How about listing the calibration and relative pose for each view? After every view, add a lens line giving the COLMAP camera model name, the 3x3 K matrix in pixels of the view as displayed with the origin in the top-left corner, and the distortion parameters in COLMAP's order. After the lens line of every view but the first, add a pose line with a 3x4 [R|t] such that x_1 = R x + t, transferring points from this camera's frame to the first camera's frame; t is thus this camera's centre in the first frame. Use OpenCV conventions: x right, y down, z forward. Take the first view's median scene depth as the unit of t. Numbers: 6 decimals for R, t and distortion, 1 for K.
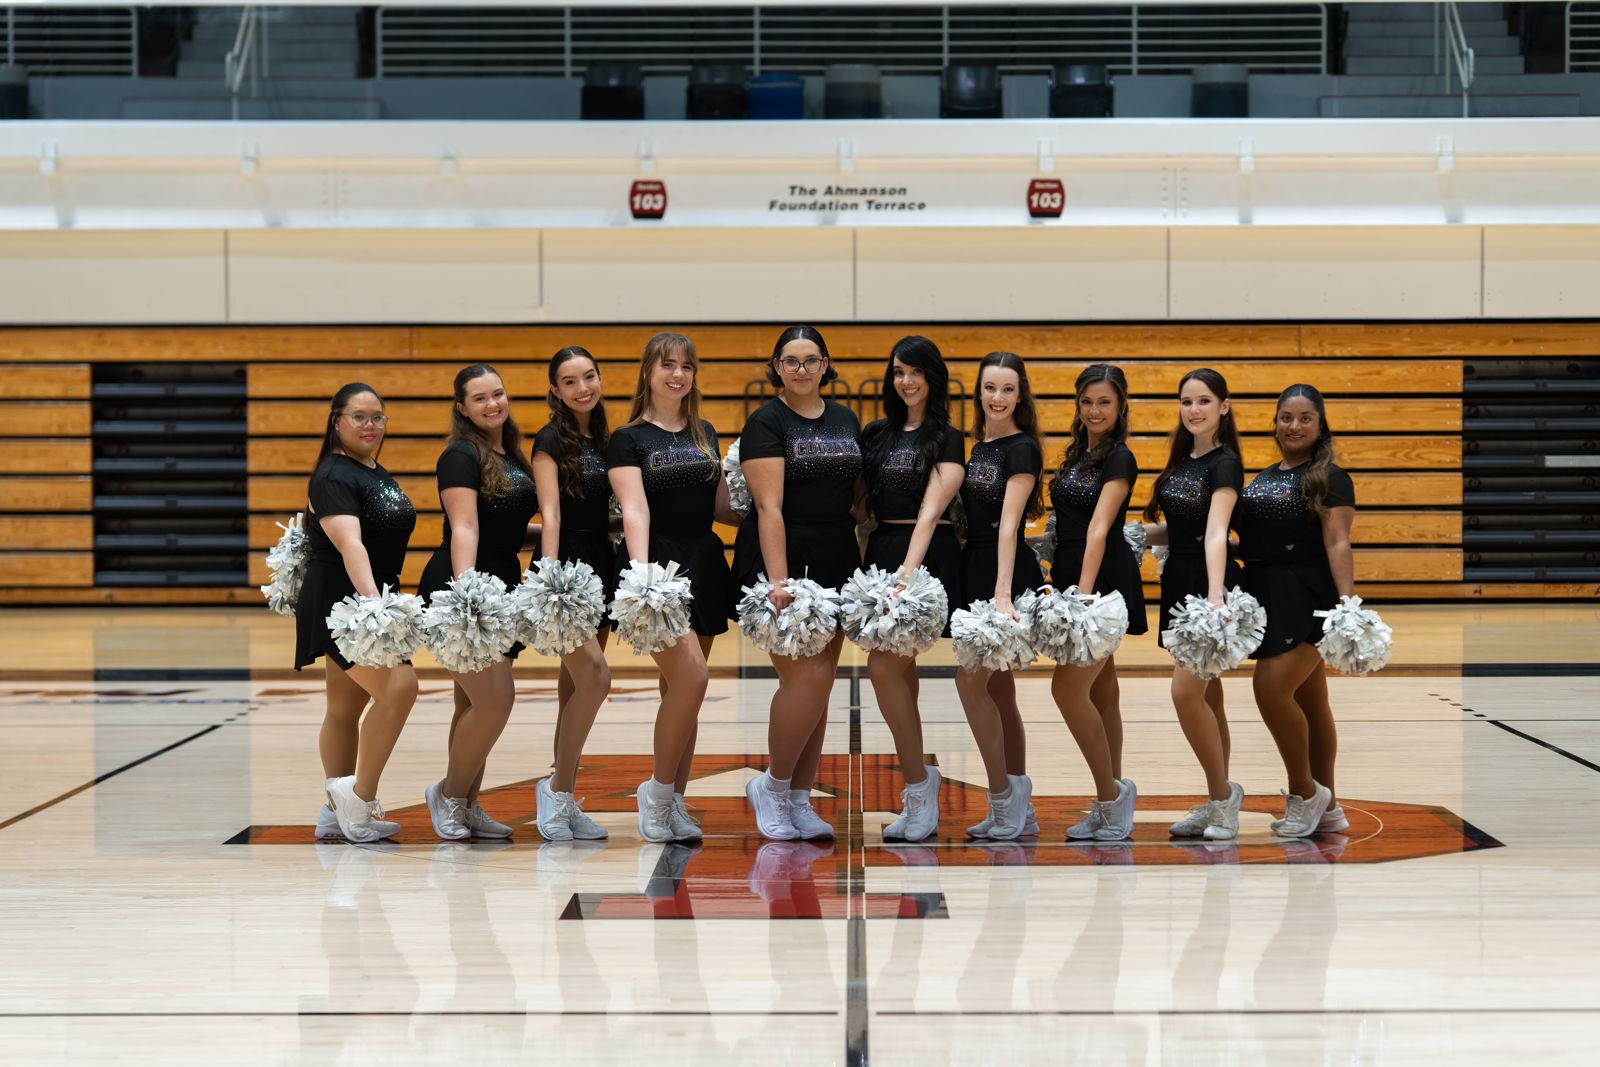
lens RADIAL K [[3325.2, 0, 801.6], [0, 3325.2, 527.7], [0, 0, 1]] dist [0.030497, 0.000000]
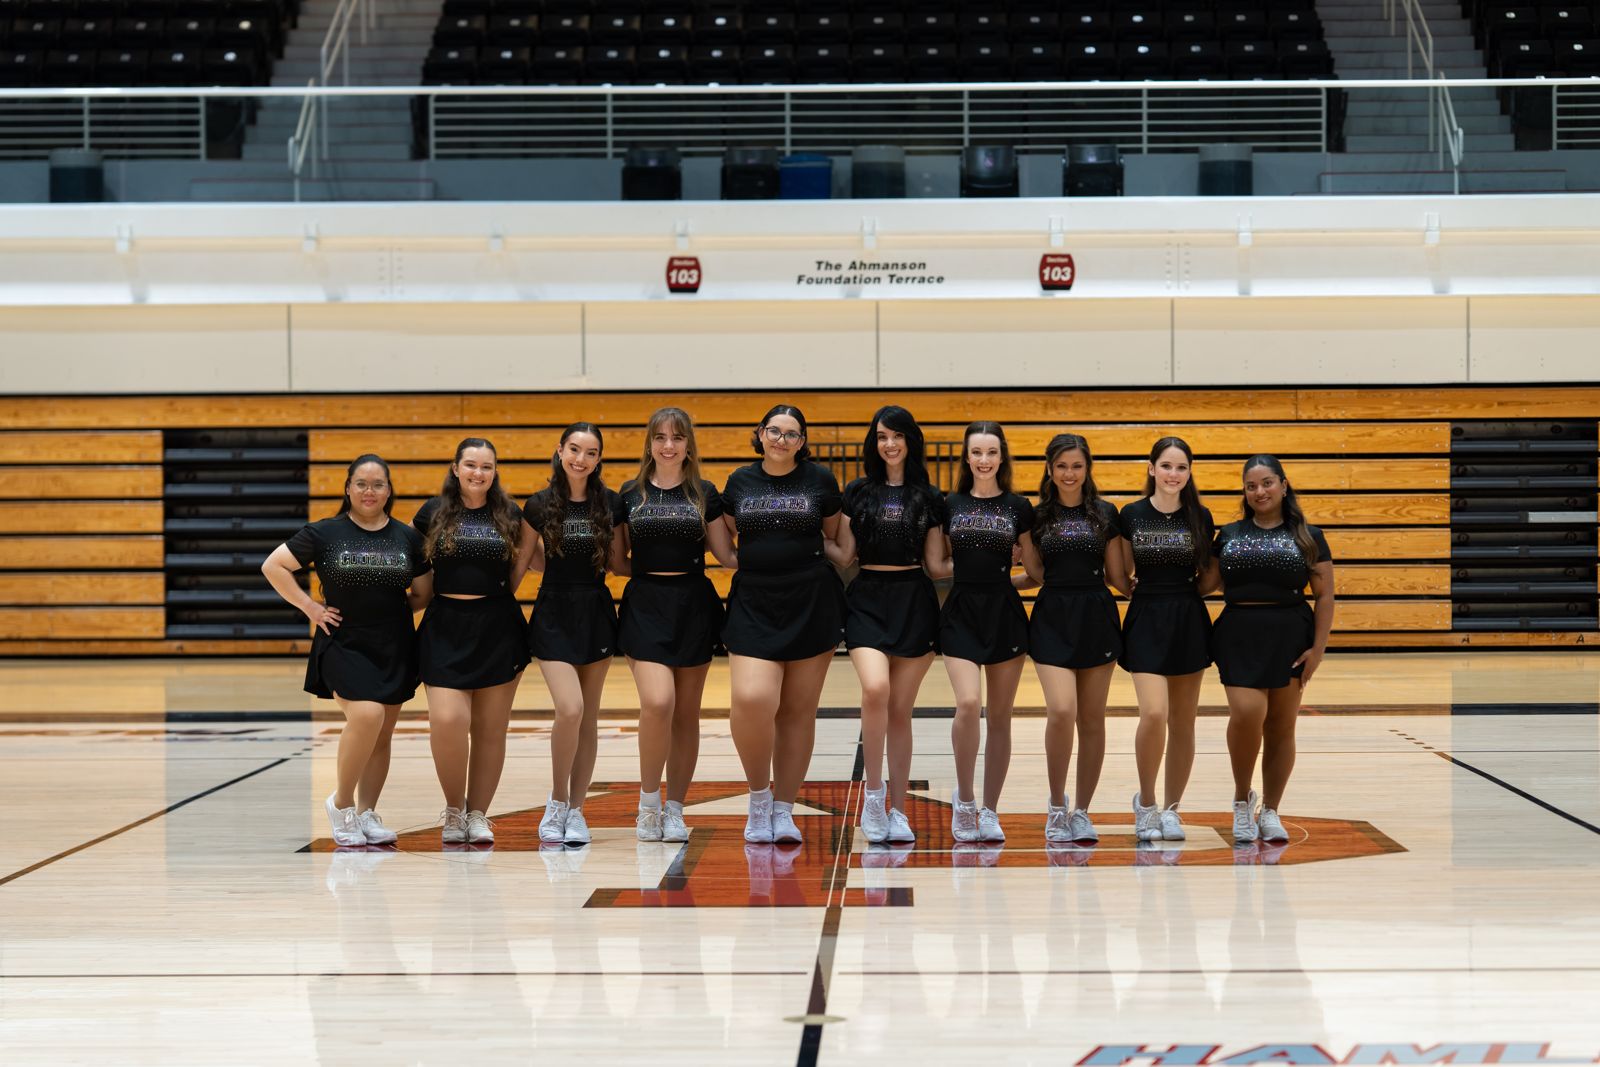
lens RADIAL K [[3325.2, 0, 798.8], [0, 3325.2, 540.4], [0, 0, 1]] dist [0.030497, 0.000000]
pose [[0.999849, -0.002809, -0.017149, 0.008818], [0.002567, 0.999897, -0.014100, 0.001734], [0.017187, 0.014054, 0.999754, -0.064156]]
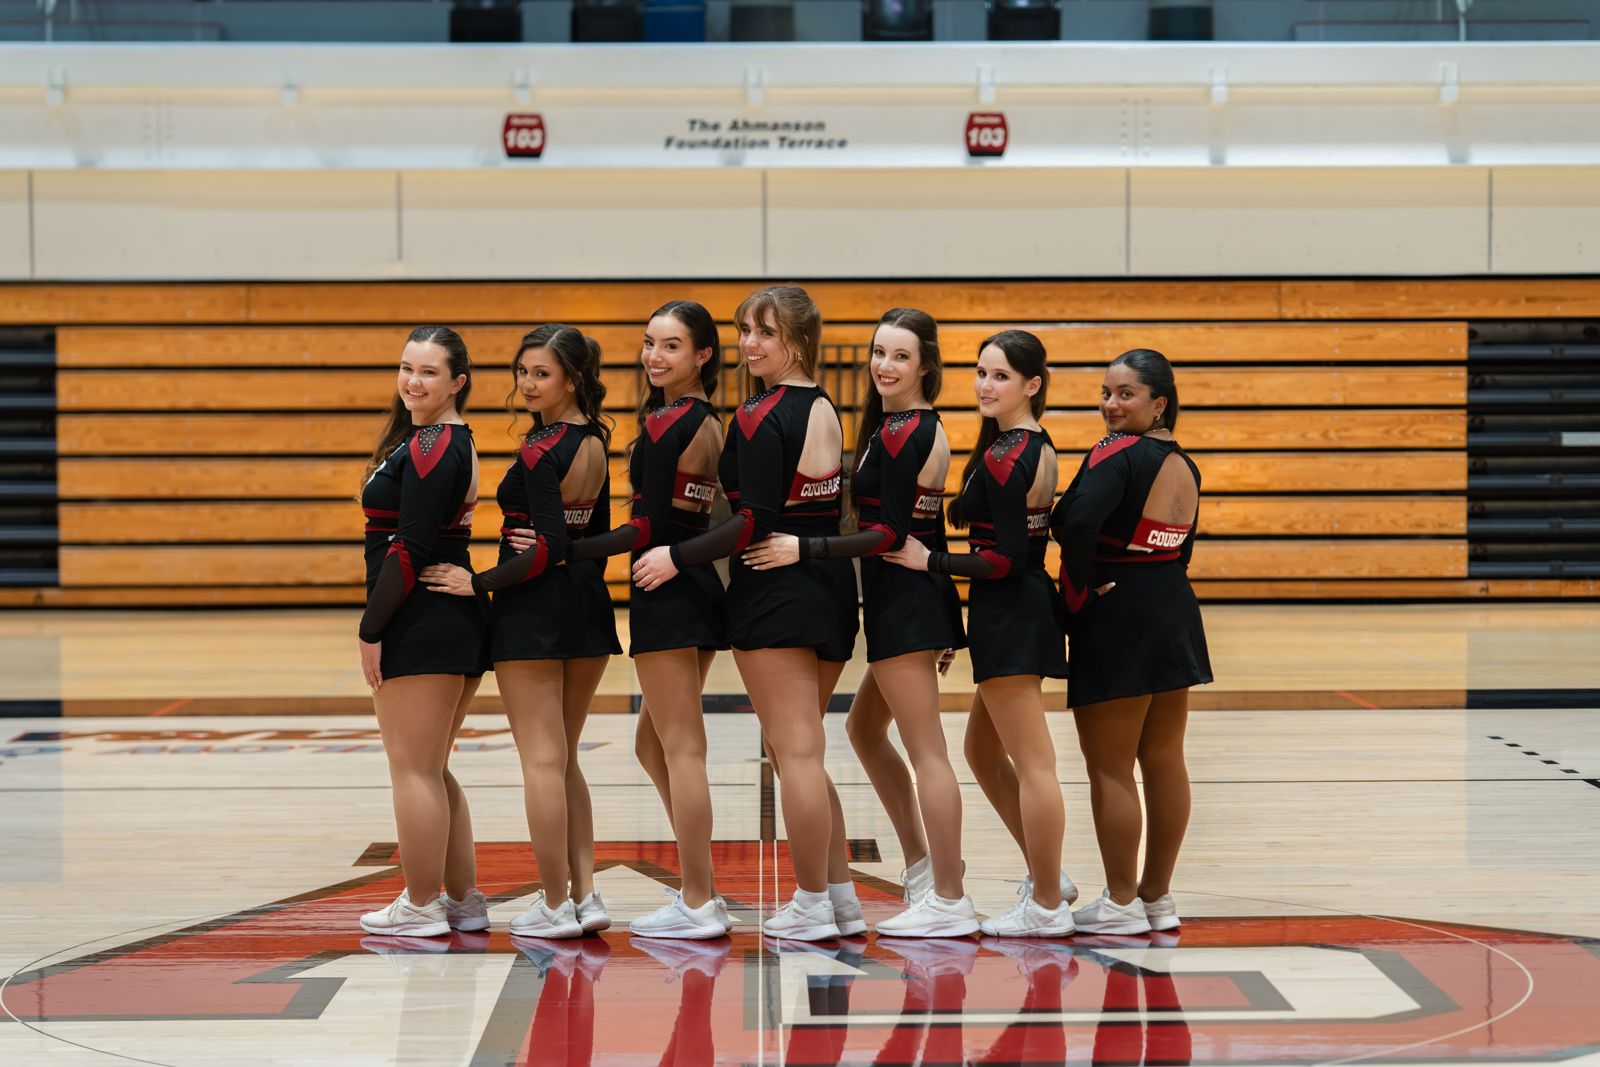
lens RADIAL K [[3325.2, 0, 808.0], [0, 3325.2, 529.1], [0, 0, 1]] dist [0.030497, 0.000000]
pose [[0.999573, -0.002063, 0.029155, 0.001902], [0.001802, 0.999958, 0.008962, -0.004618], [-0.029172, -0.008906, 0.999535, 0.138058]]
